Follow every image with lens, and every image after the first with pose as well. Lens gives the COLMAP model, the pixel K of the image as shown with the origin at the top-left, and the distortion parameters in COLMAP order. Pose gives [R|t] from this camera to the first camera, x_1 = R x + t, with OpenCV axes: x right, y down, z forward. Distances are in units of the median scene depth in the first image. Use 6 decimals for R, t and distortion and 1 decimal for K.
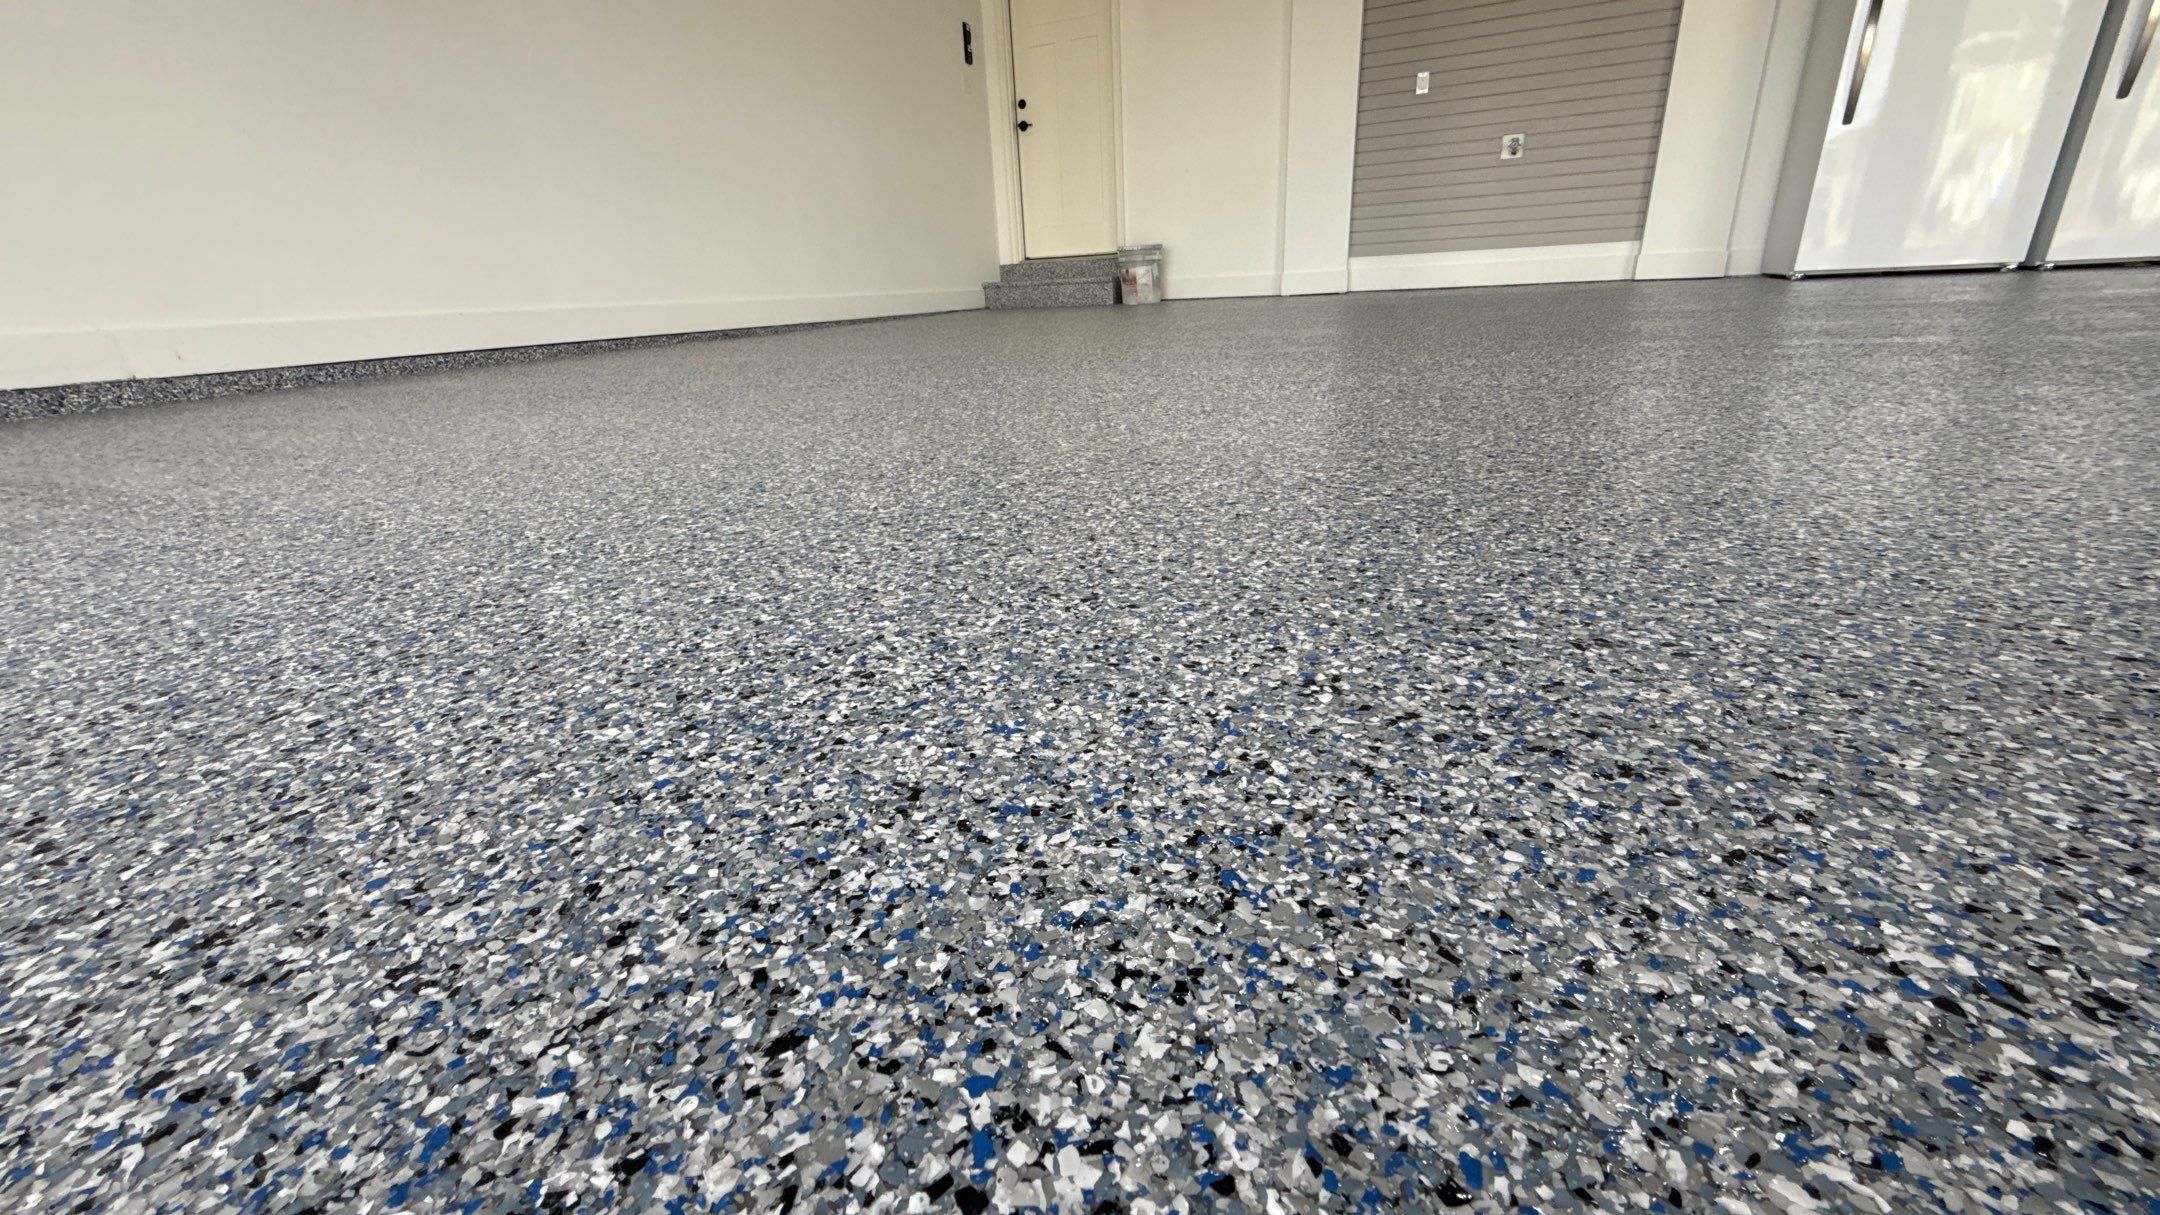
lens RADIAL K [[862.6, 0, 1080.0], [0, 862.6, 607.5], [0, 0, 1]] dist [0.002840, -0.000299]
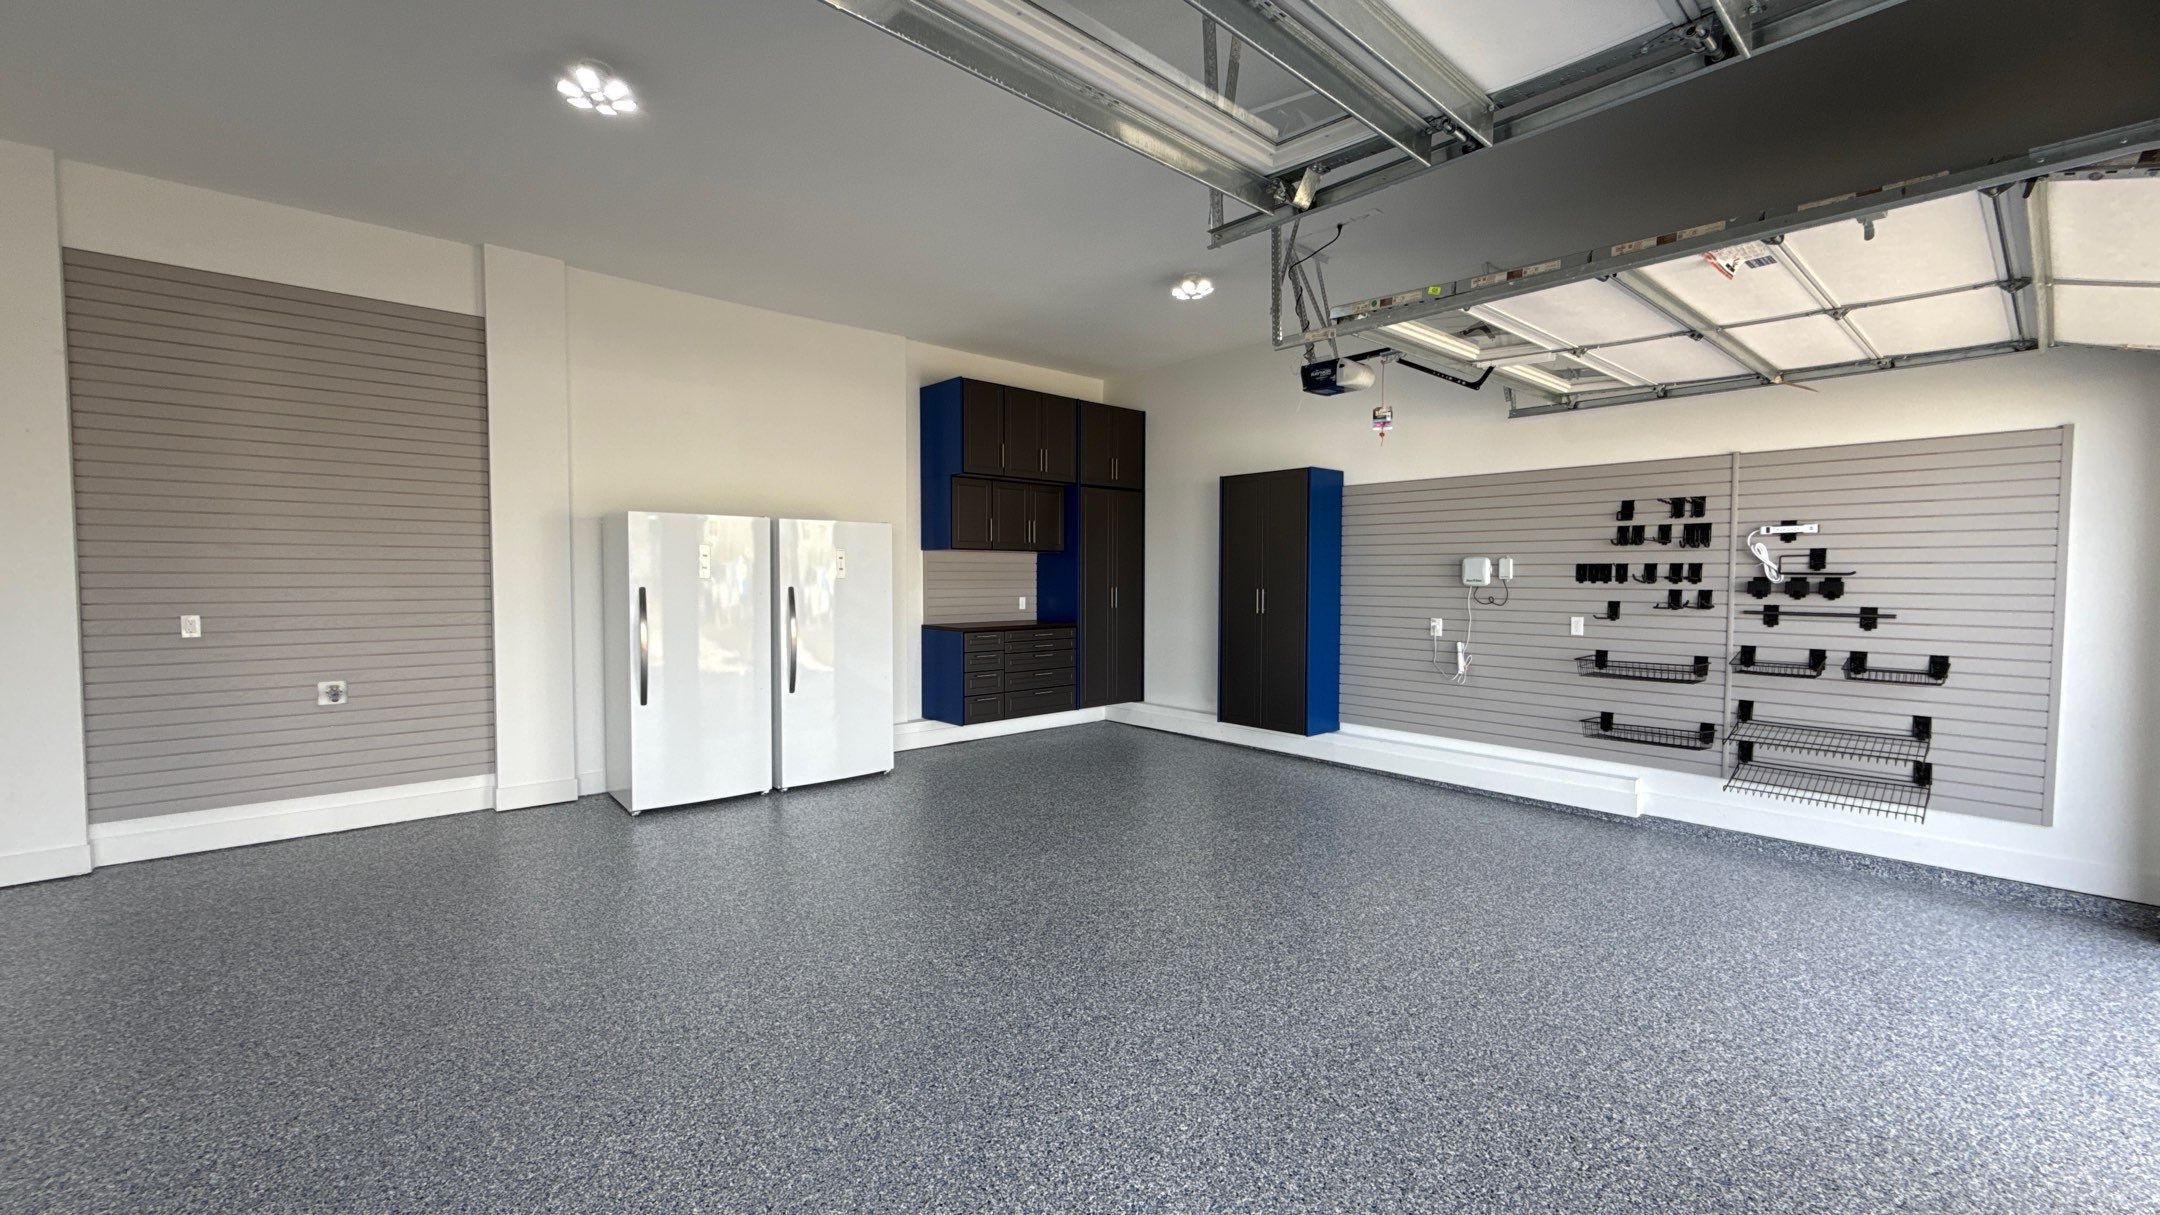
lens RADIAL K [[855.8, 0, 1080.0], [0, 855.8, 607.5], [0, 0, 1]] dist [0.001467, -0.000150]
pose [[0.413352, 0.013210, 0.910476, -0.054171], [0.300951, 0.941722, -0.150293, -1.729150], [-0.859400, 0.336132, 0.385287, -0.564351]]
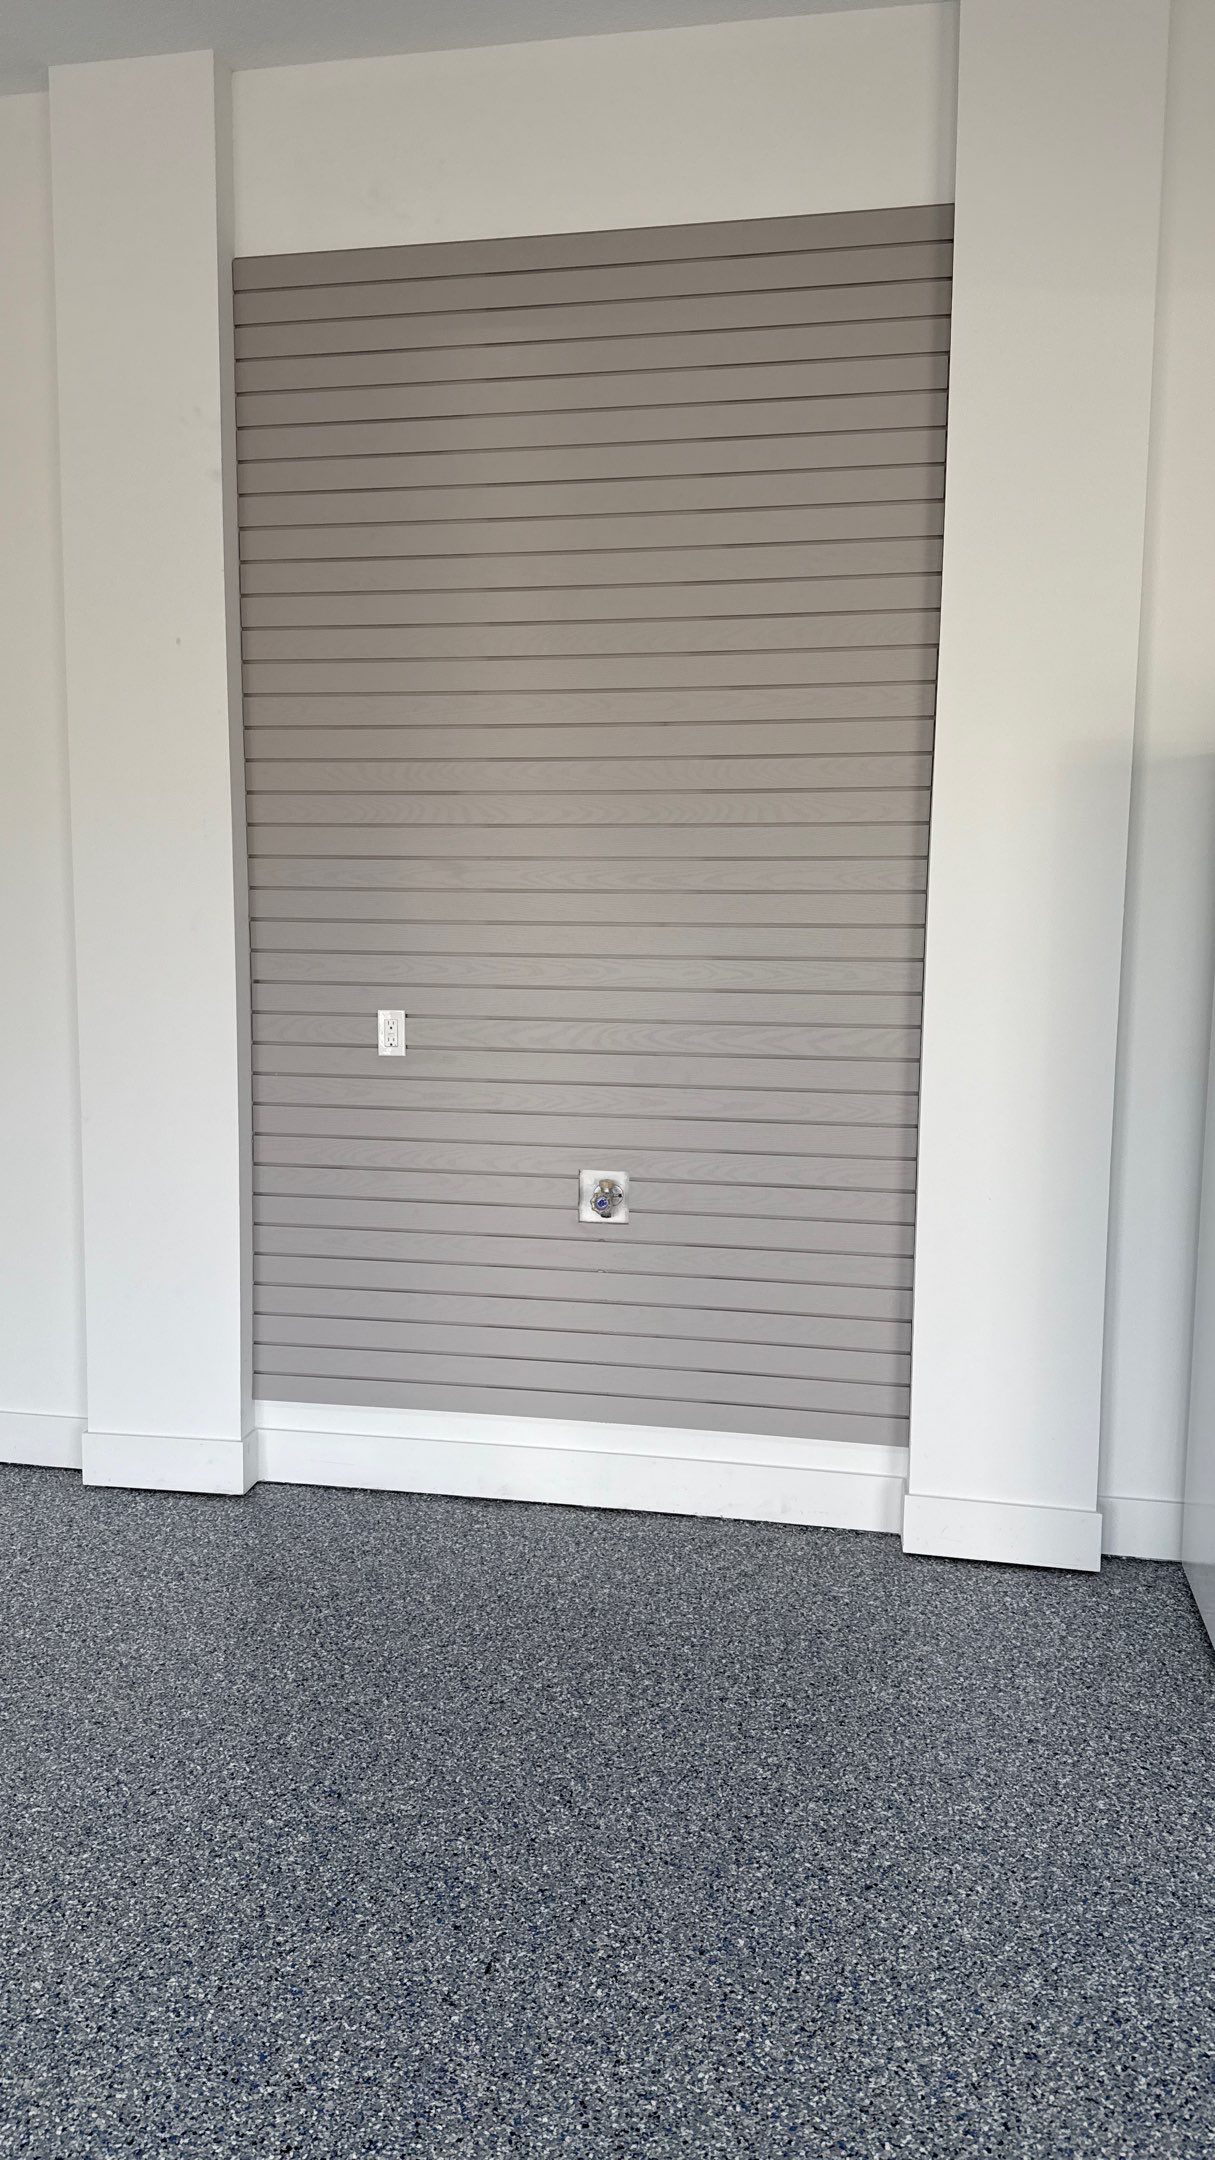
lens RADIAL K [[1476.6, 0, 607.5], [0, 1476.6, 1080.0], [0, 0, 1]] dist [0.055205, -0.000300]
pose [[0.973383, 0.030346, 0.227167, 2.473941], [0.029889, 0.965921, -0.257105, -2.944549], [-0.227228, 0.257051, 0.939304, 2.378962]]
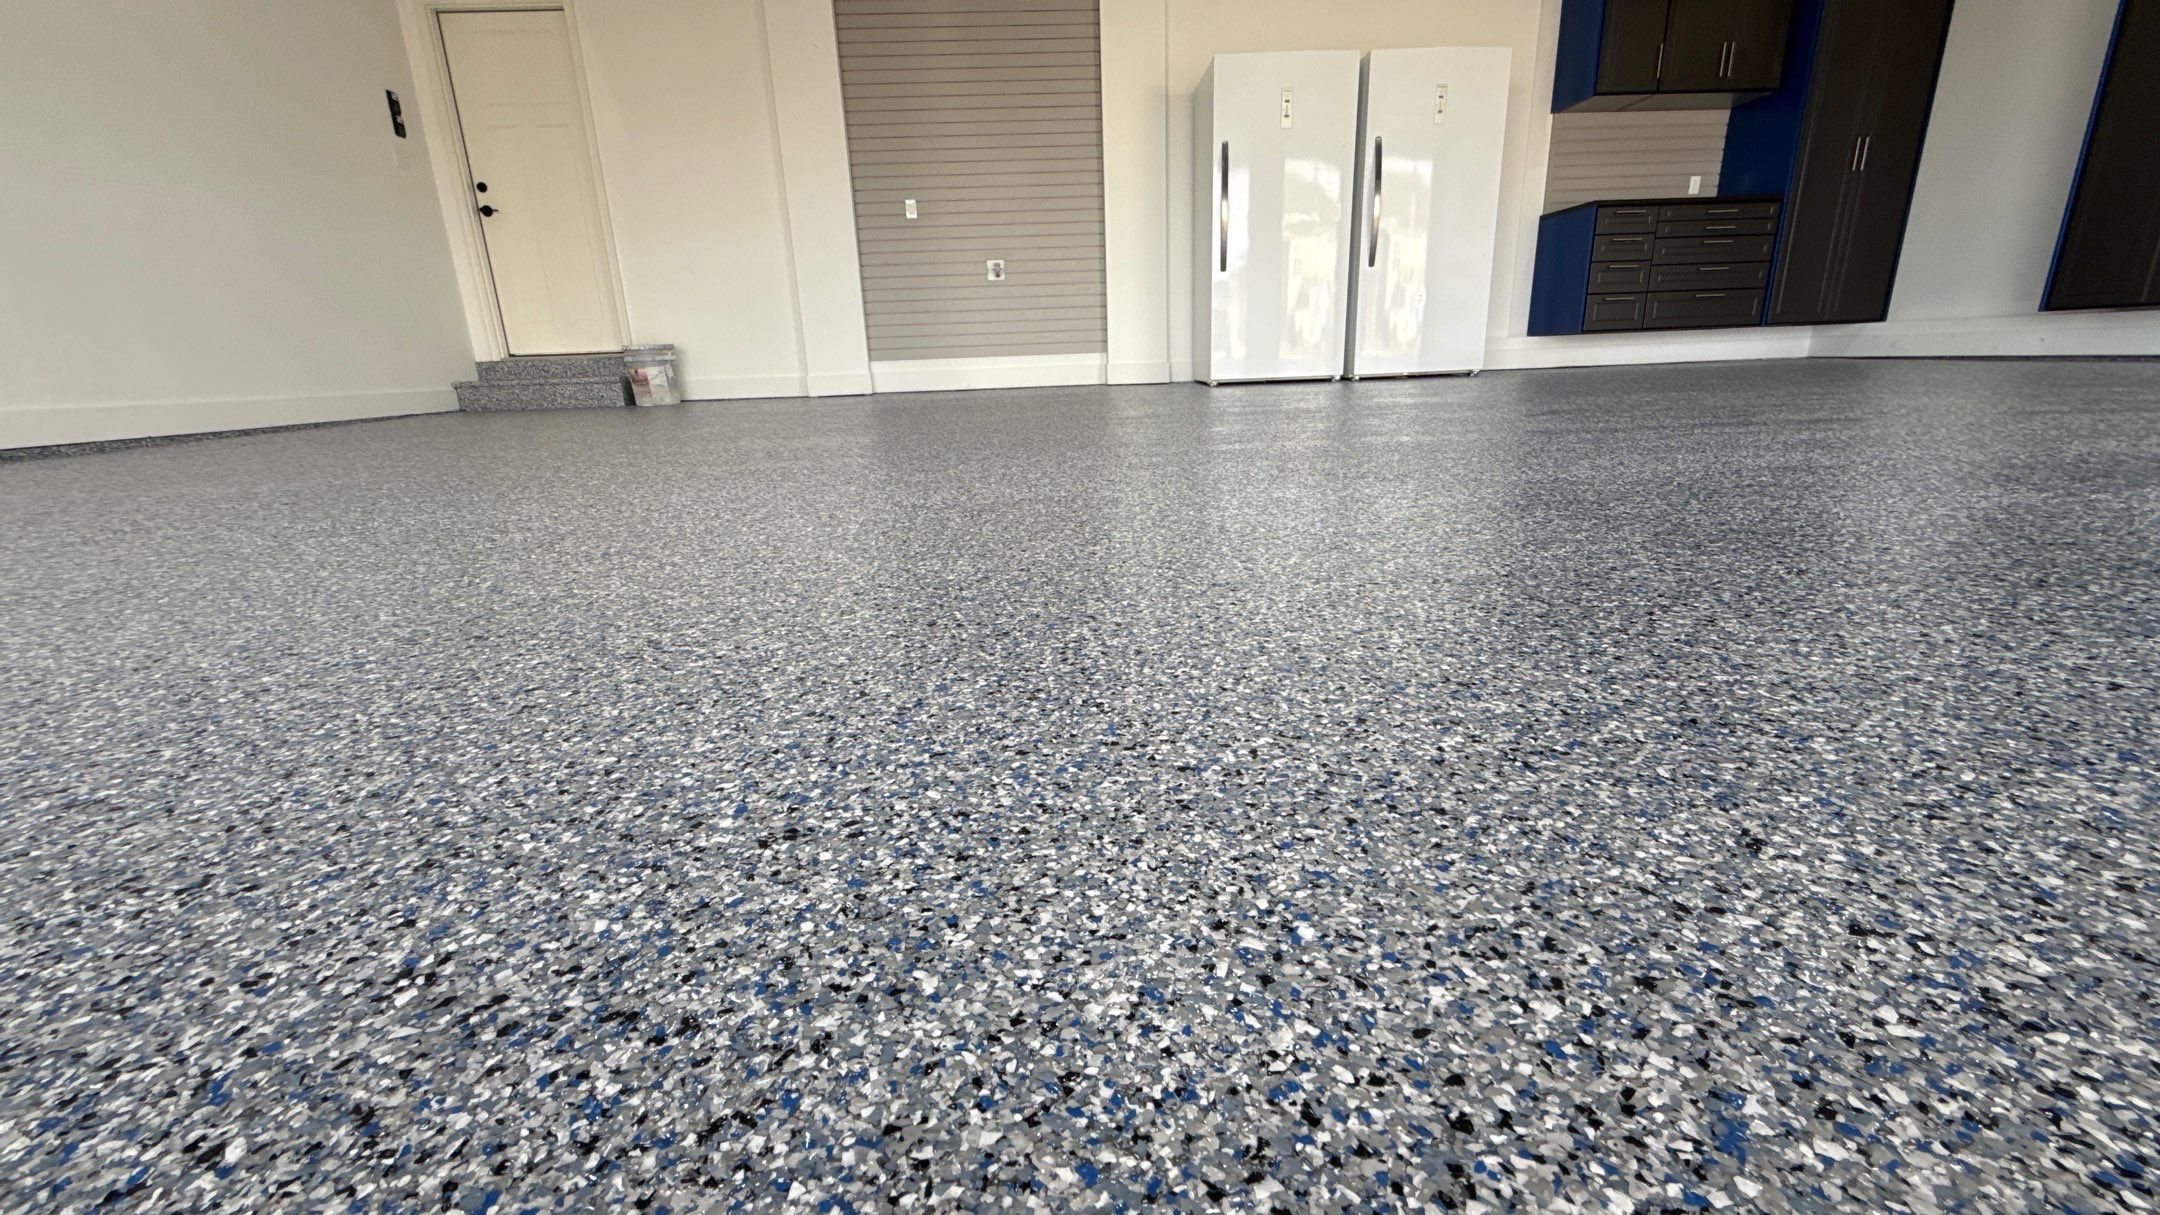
lens RADIAL K [[862.6, 0, 1080.0], [0, 862.6, 607.5], [0, 0, 1]] dist [0.002840, -0.000299]
pose [[0.888781, -0.112265, 0.444370, 0.327182], [0.155206, 0.985976, -0.061331, -0.070074], [-0.431253, 0.123479, 0.893742, -0.047502]]
